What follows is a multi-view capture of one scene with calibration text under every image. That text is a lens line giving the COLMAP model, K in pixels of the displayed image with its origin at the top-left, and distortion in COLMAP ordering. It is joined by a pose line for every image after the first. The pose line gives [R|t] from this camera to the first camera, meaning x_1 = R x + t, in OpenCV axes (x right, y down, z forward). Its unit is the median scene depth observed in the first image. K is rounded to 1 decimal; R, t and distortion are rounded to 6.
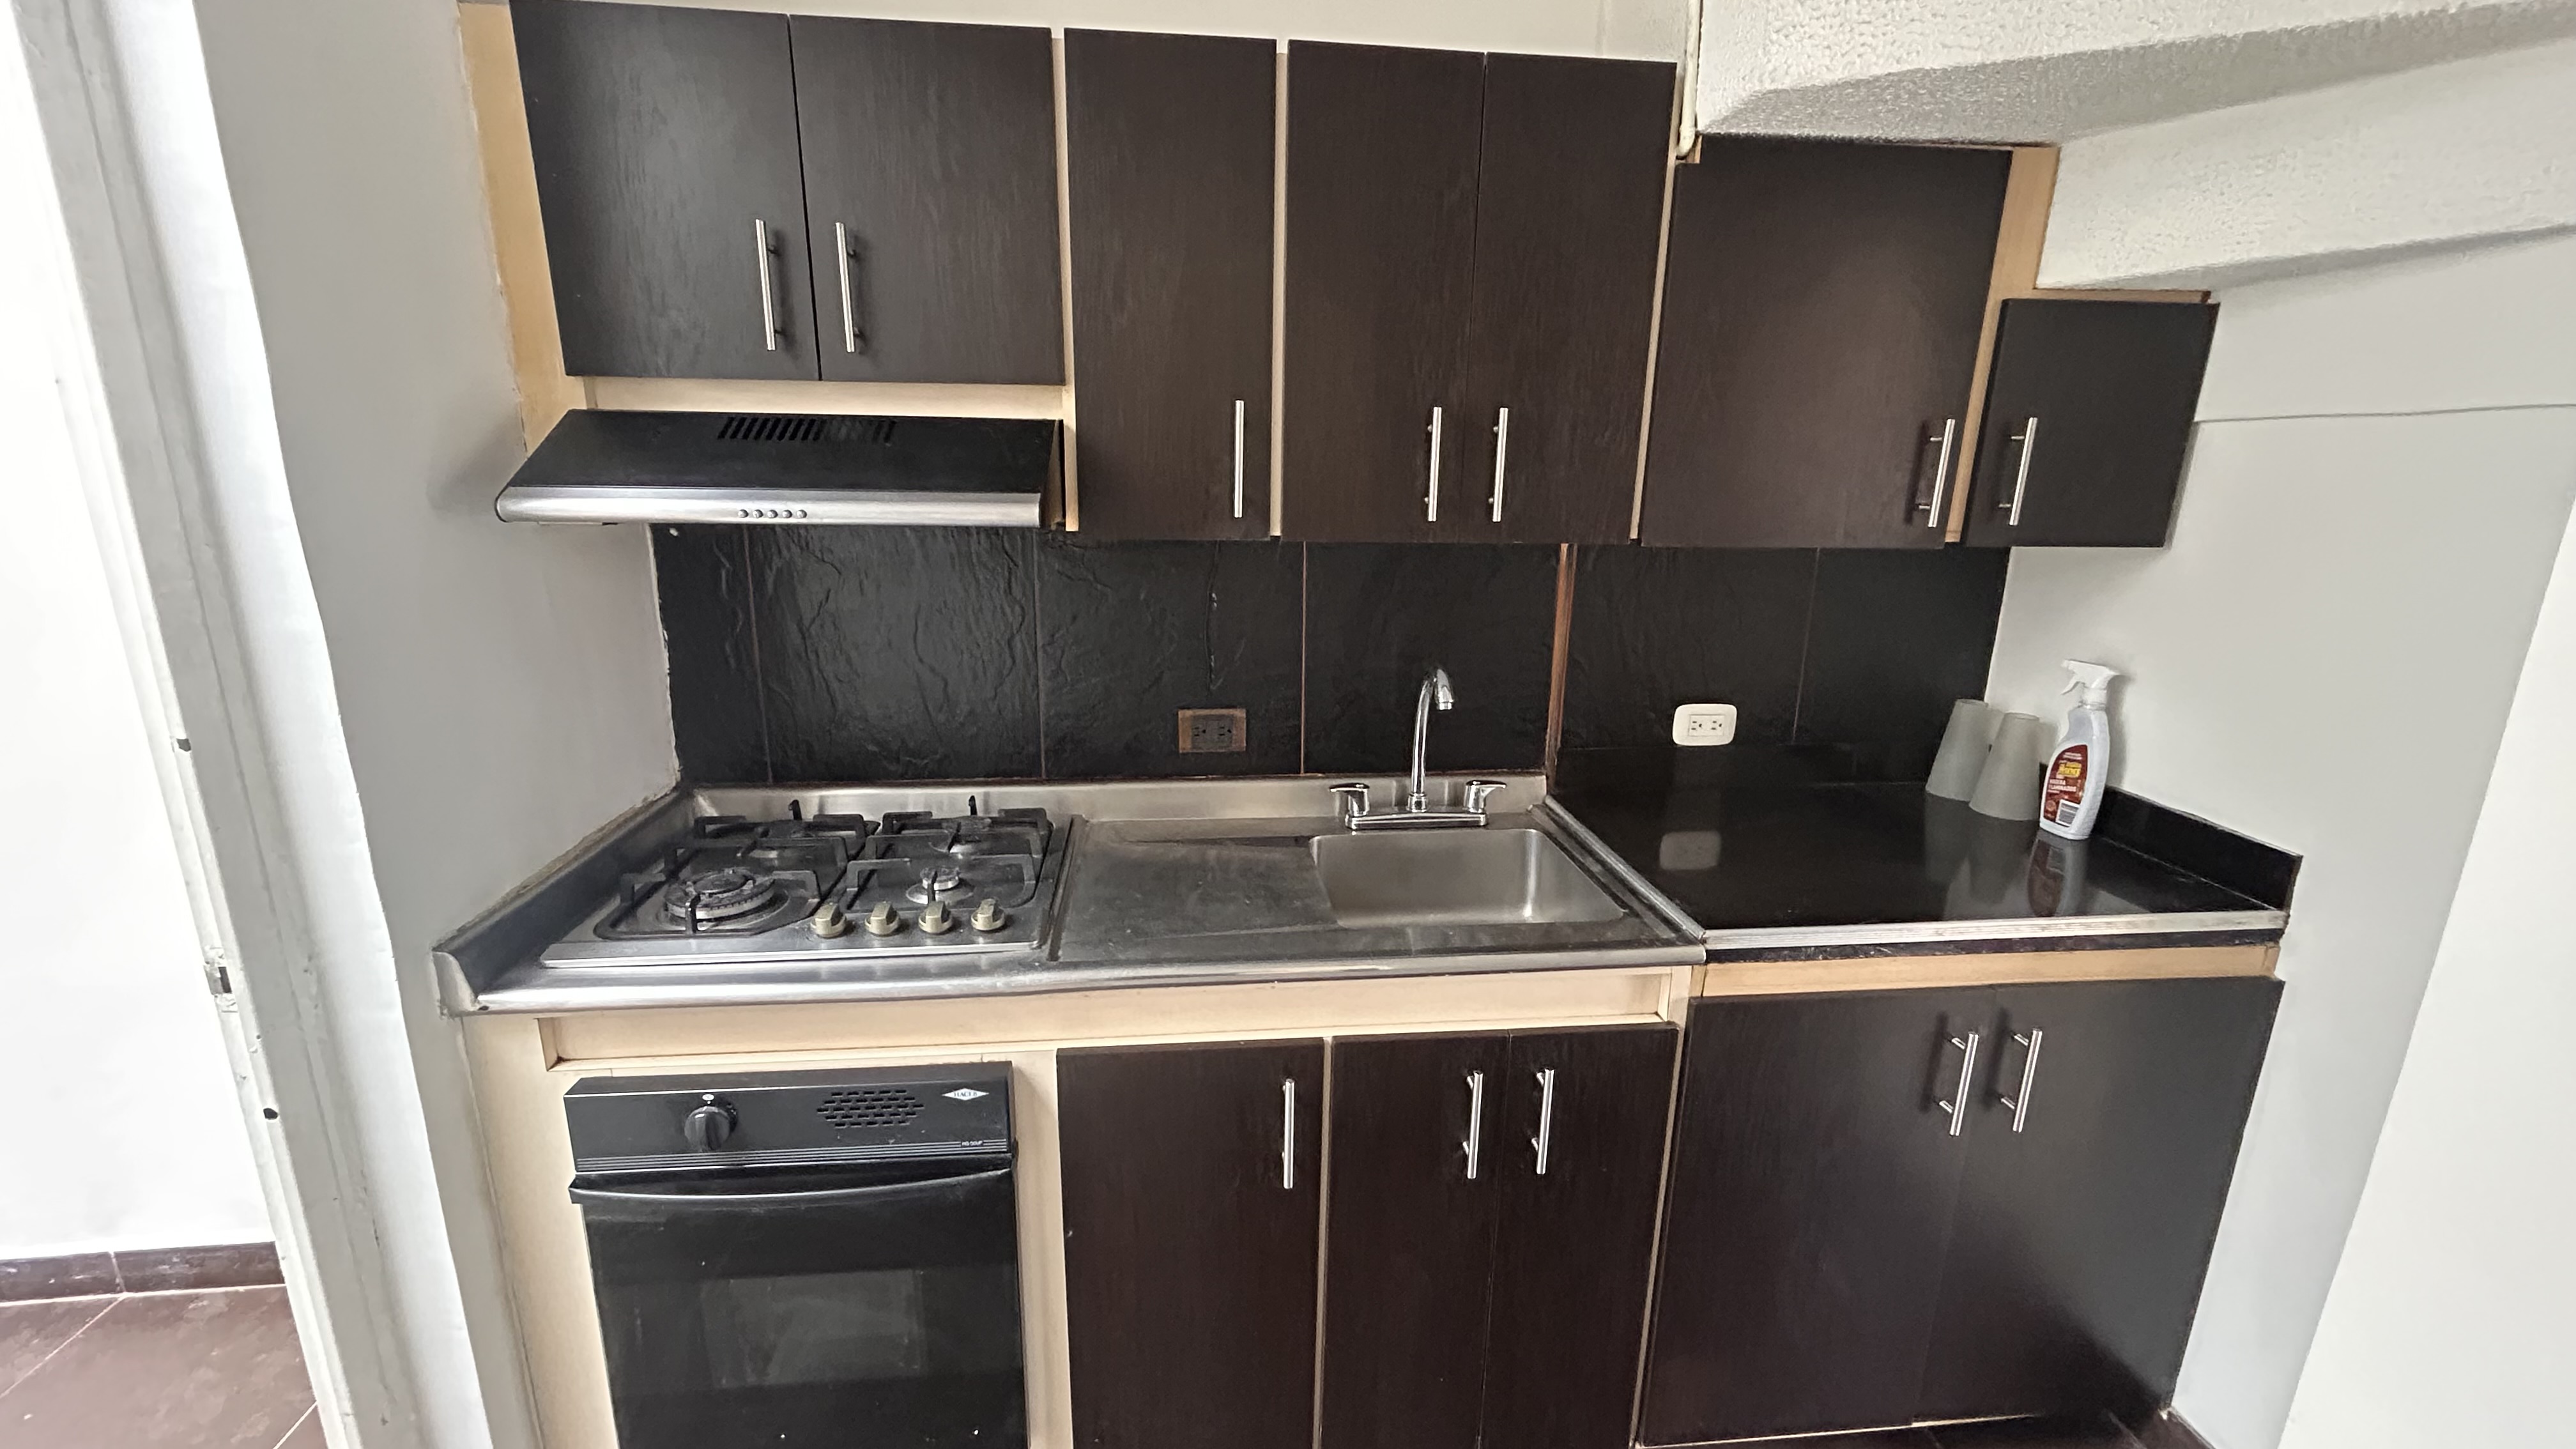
lens RADIAL K [[1033.8, 0, 1278.3], [0, 1033.8, 719.3], [0, 0, 1]] dist [0.011323, -0.004131]
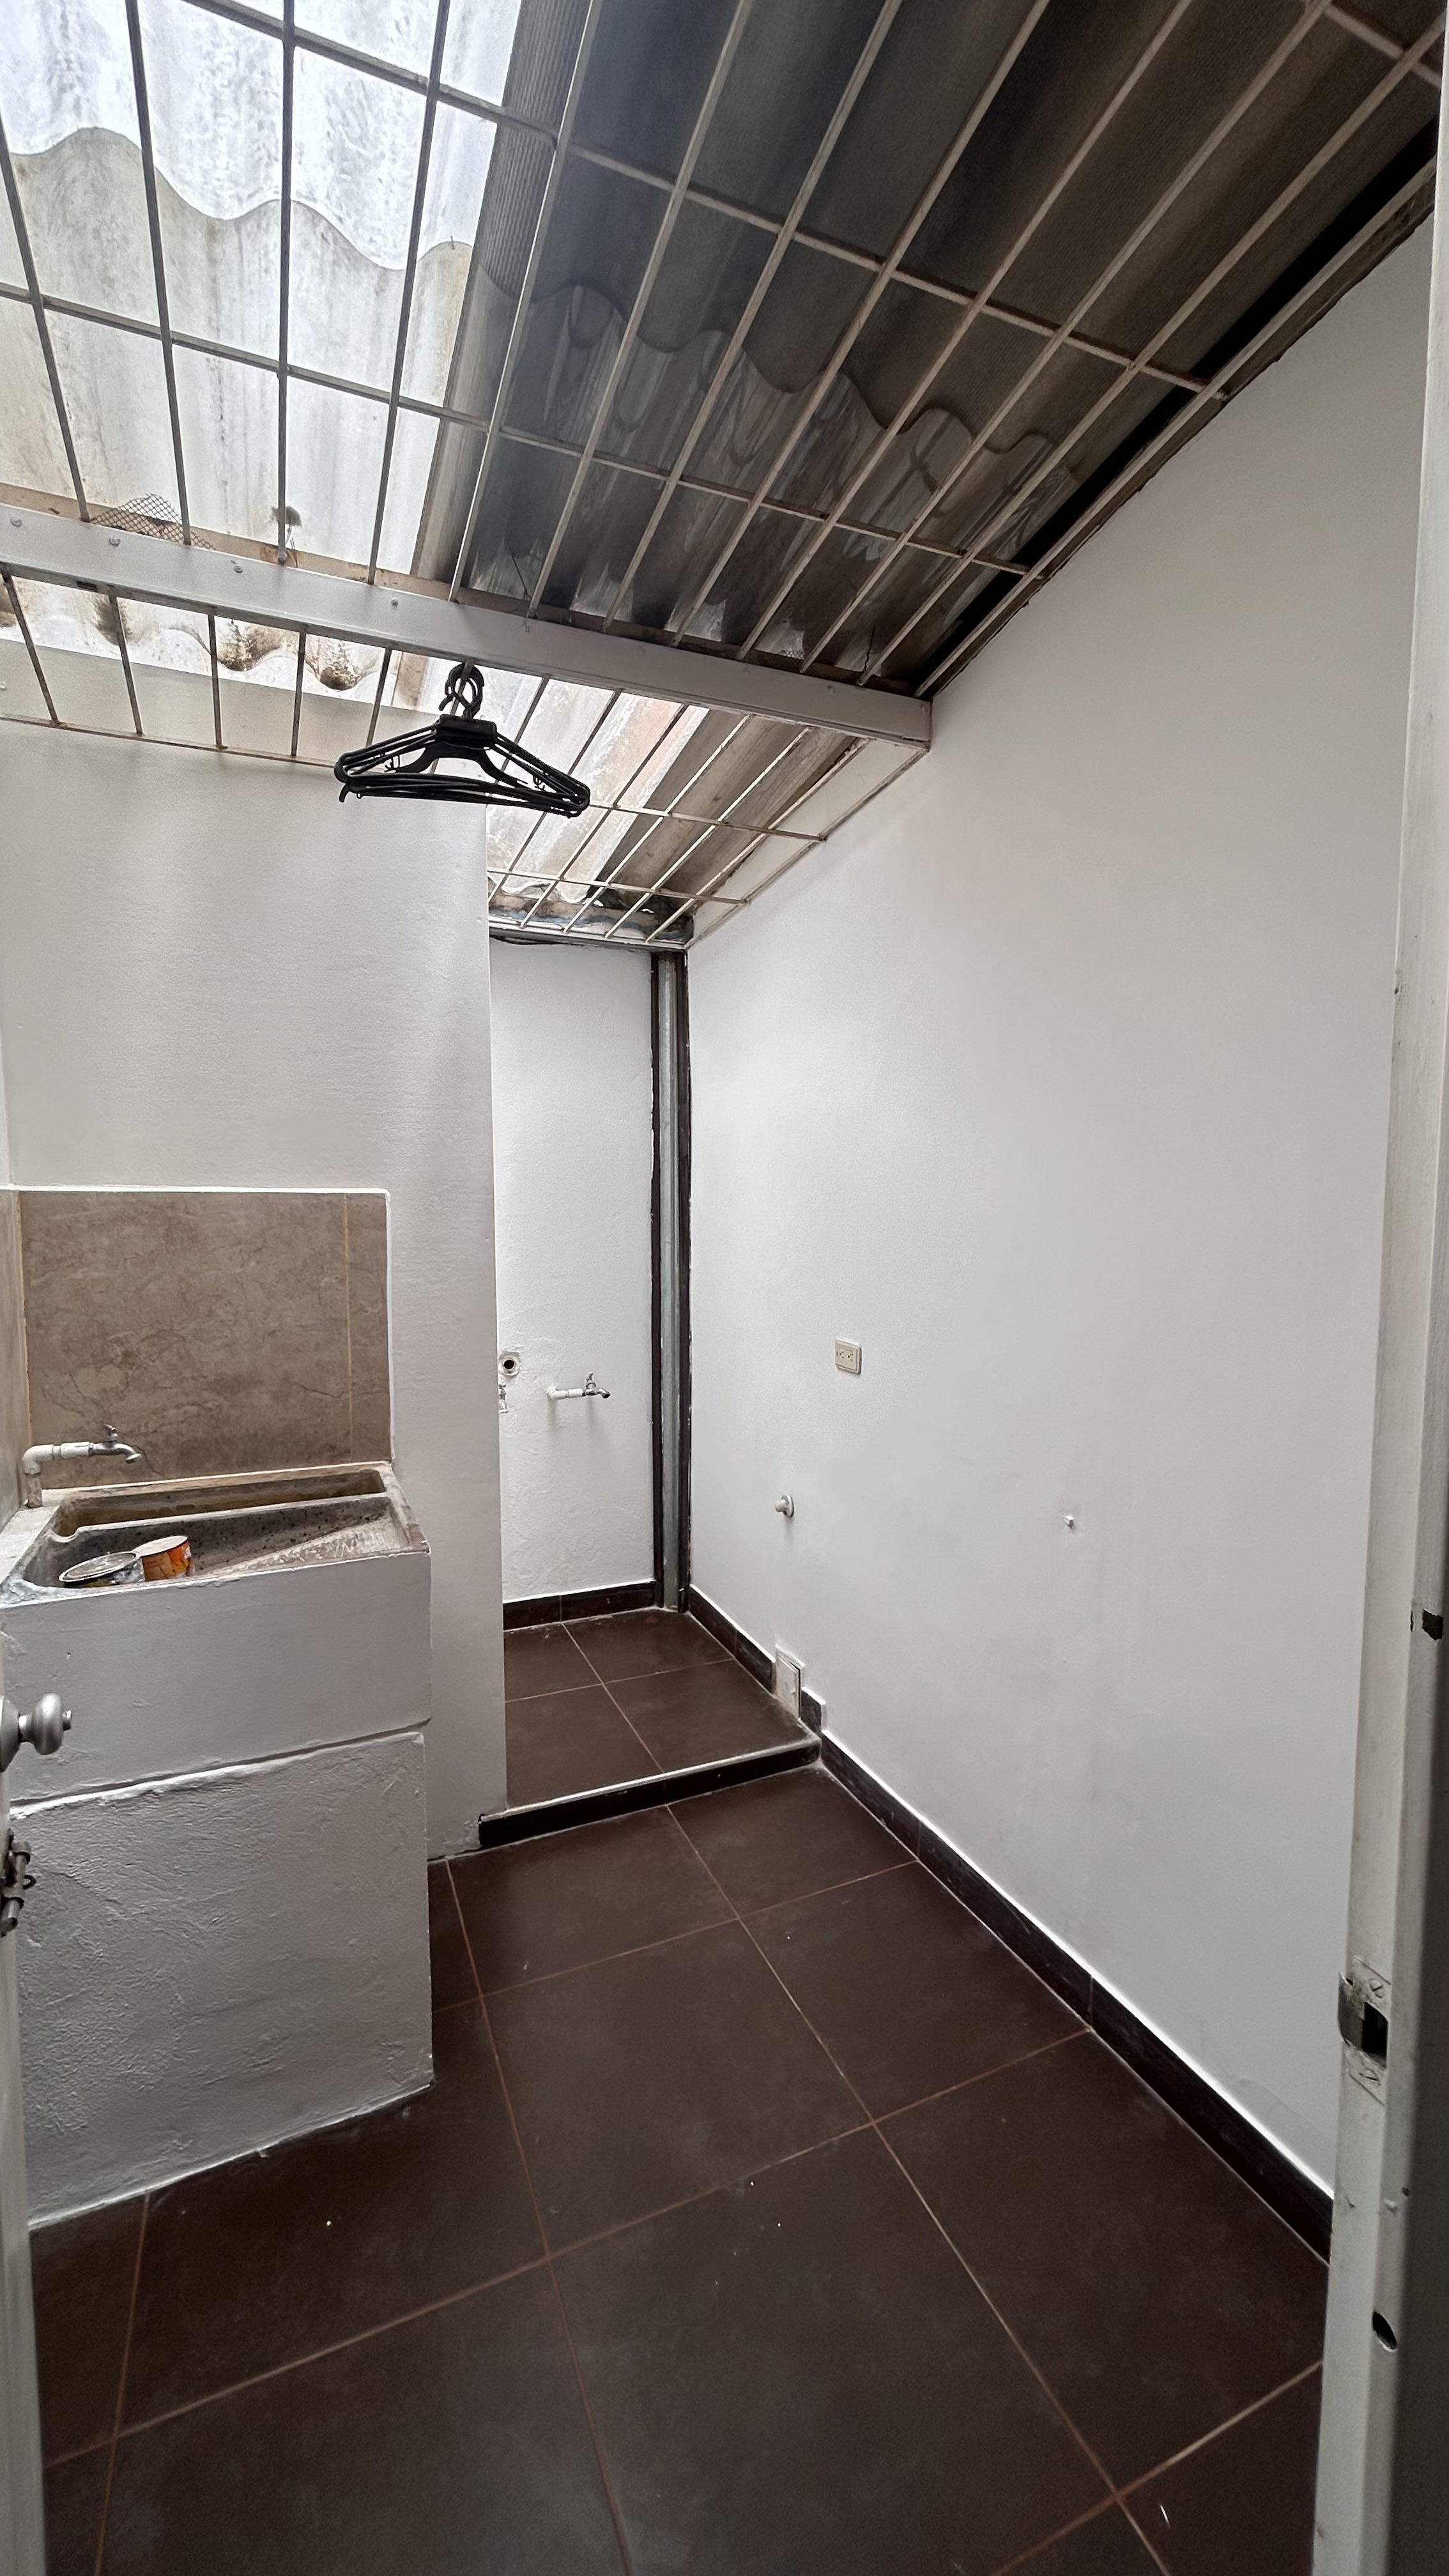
lens RADIAL K [[1033.8, 0, 724.4], [0, 1033.8, 1277.9], [0, 0, 1]] dist [0.011323, -0.004131]
pose [[0.309655, 0.059112, -0.949010, -0.397859], [-0.226800, 0.973850, -0.013344, -0.036027], [0.923404, 0.219367, 0.314964, 0.271410]]
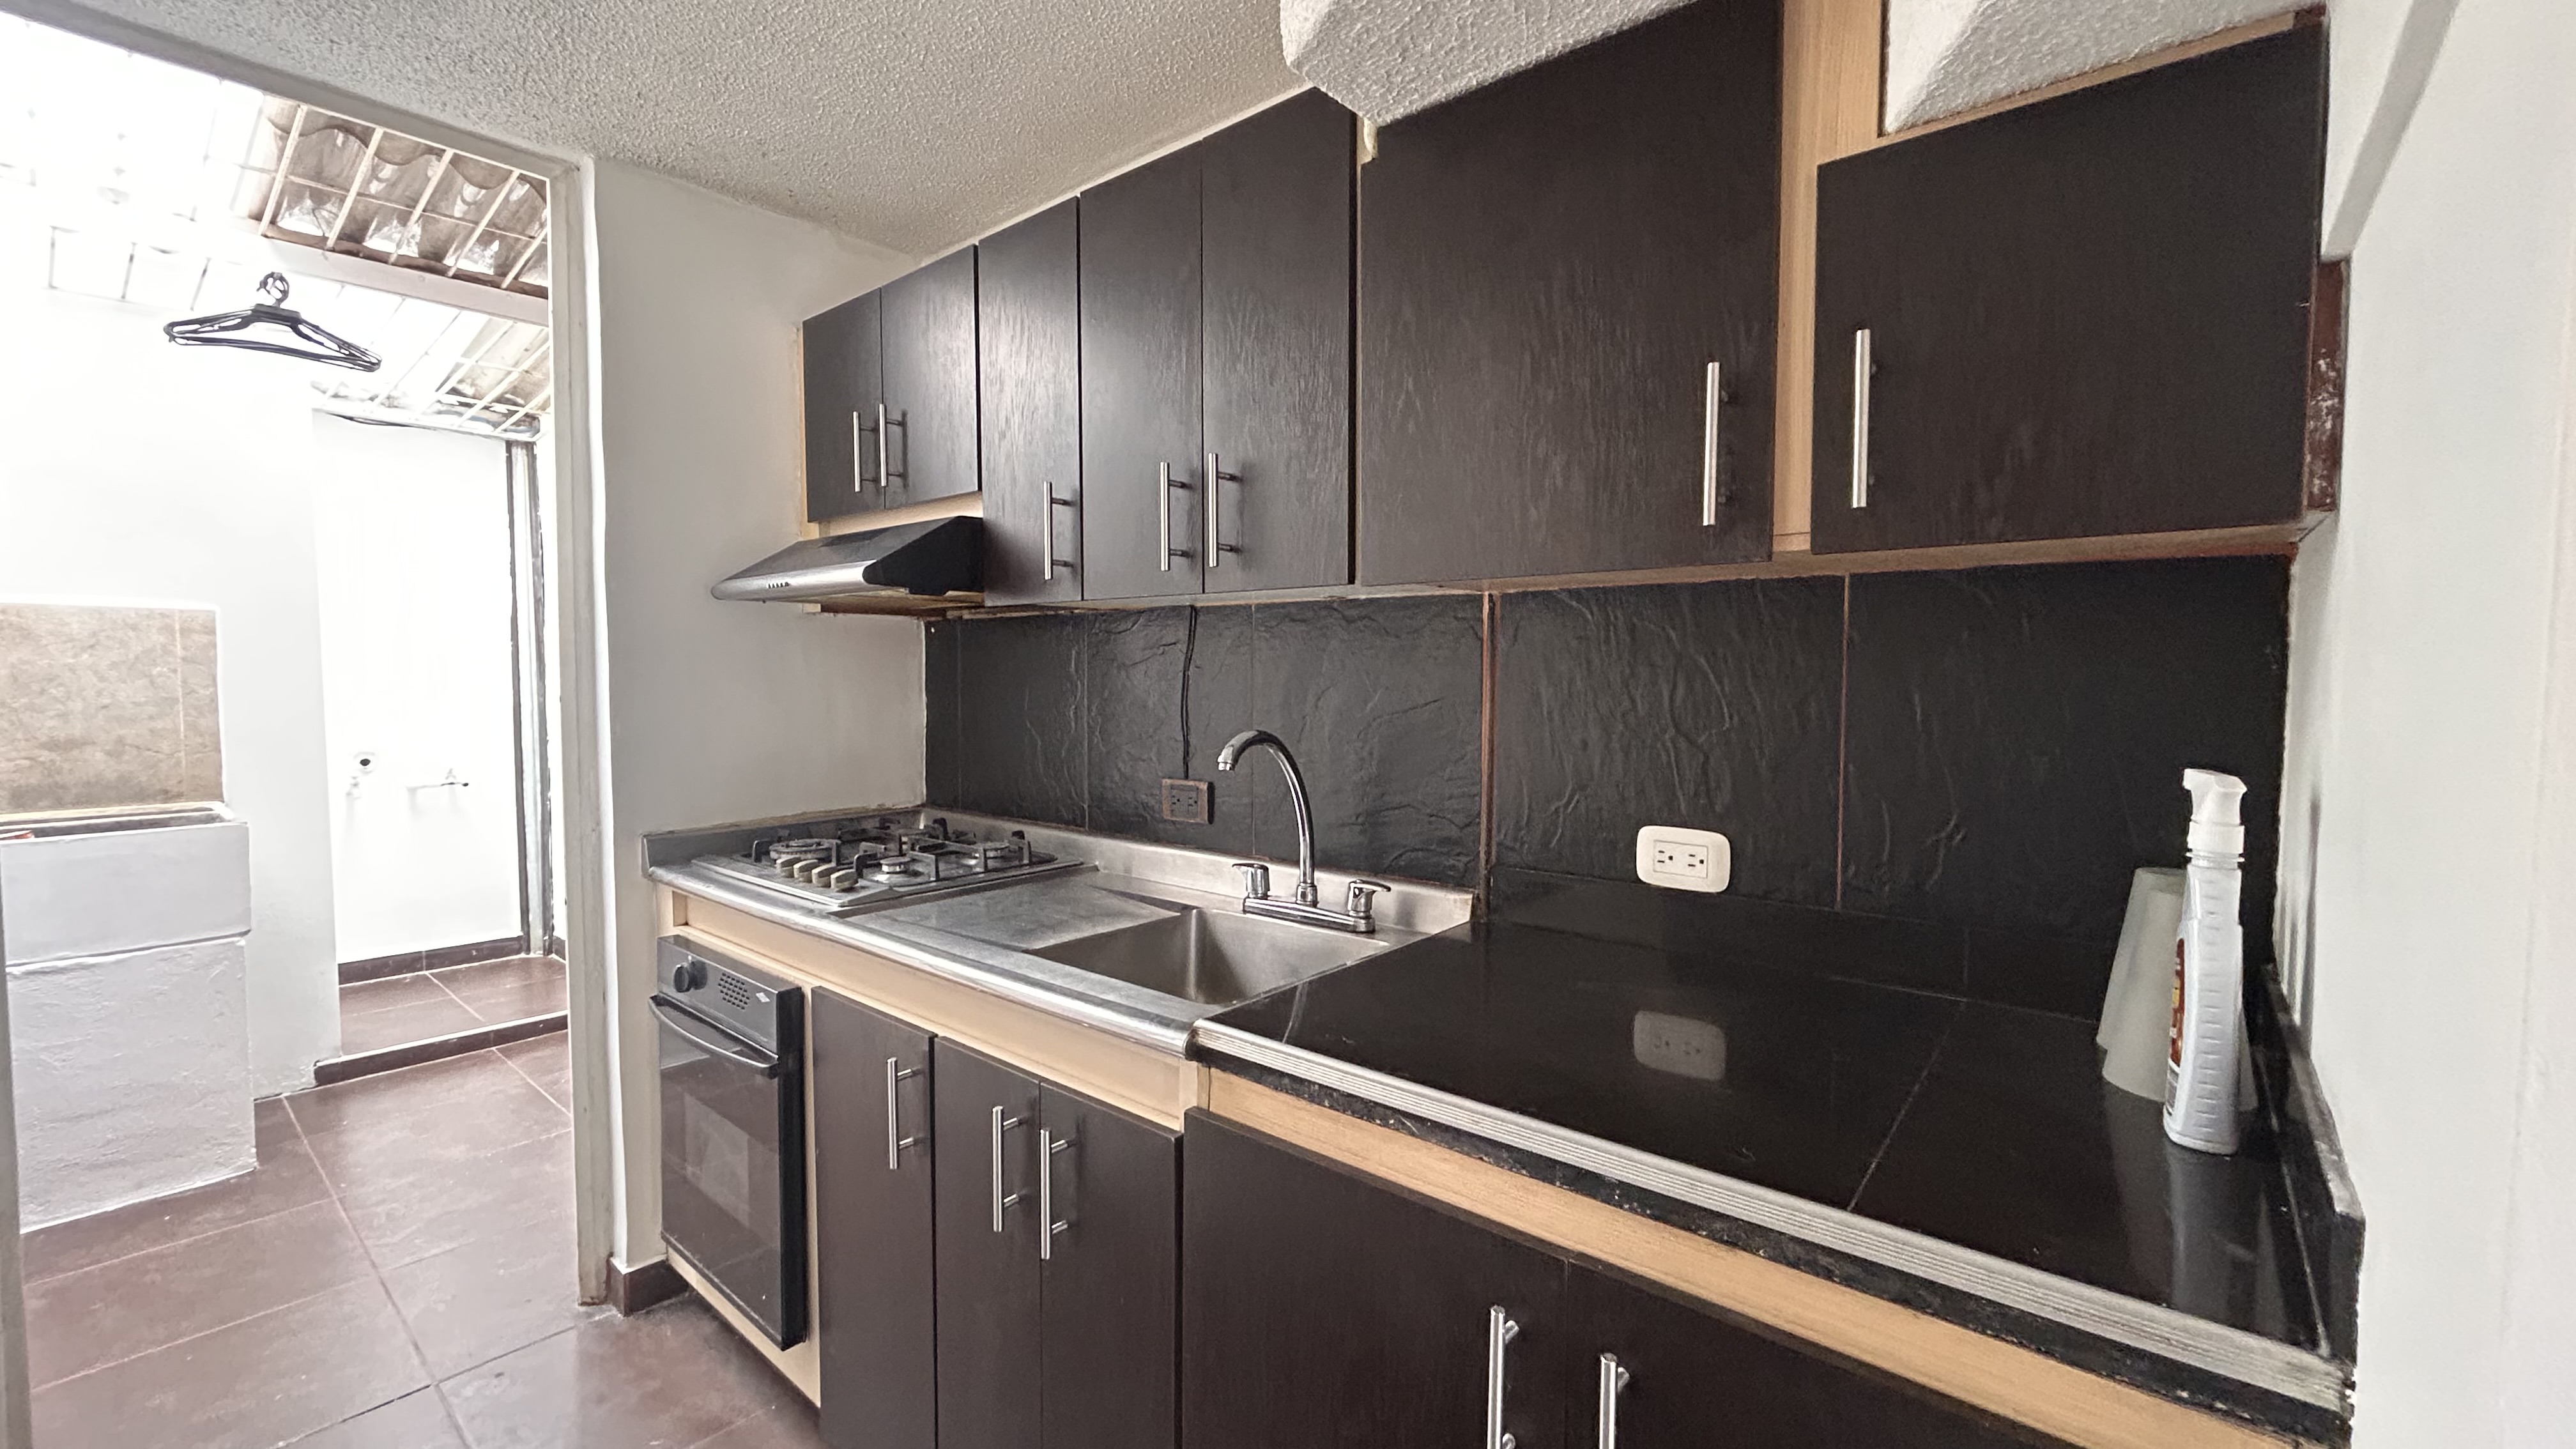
lens RADIAL K [[1033.8, 0, 1278.3], [0, 1033.8, 719.3], [0, 0, 1]] dist [0.011323, -0.004131]
pose [[0.694545, 0.020958, -0.719144, 0.836893], [-0.165731, 0.977354, -0.131579, 0.058452], [0.700100, 0.210572, 0.682289, 0.362592]]
